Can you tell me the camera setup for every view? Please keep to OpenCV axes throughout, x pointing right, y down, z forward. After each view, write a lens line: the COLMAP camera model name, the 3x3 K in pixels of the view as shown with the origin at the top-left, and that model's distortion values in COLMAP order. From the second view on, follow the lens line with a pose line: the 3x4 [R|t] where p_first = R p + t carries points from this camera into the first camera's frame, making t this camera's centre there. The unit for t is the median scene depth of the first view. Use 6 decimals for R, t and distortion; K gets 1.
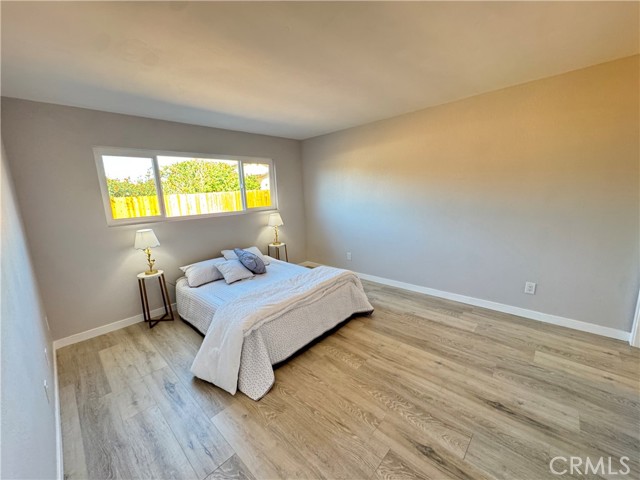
lens RADIAL K [[256.2, 0, 319.4], [0, 256.2, 239.1], [0, 0, 1]] dist [-0.000295, 0.000197]
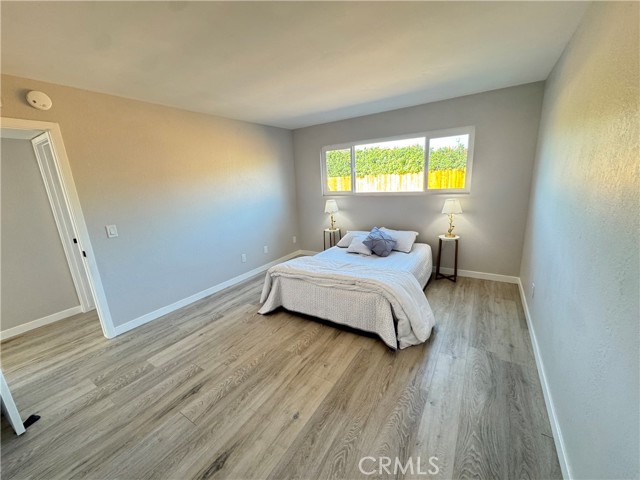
lens RADIAL K [[256.2, 0, 319.4], [0, 256.2, 239.1], [0, 0, 1]] dist [-0.000295, 0.000197]
pose [[0.182571, 0.260387, -0.948086, 0.984204], [-0.134021, 0.961883, 0.238368, -0.204019], [0.974015, 0.083544, 0.210509, 0.791016]]
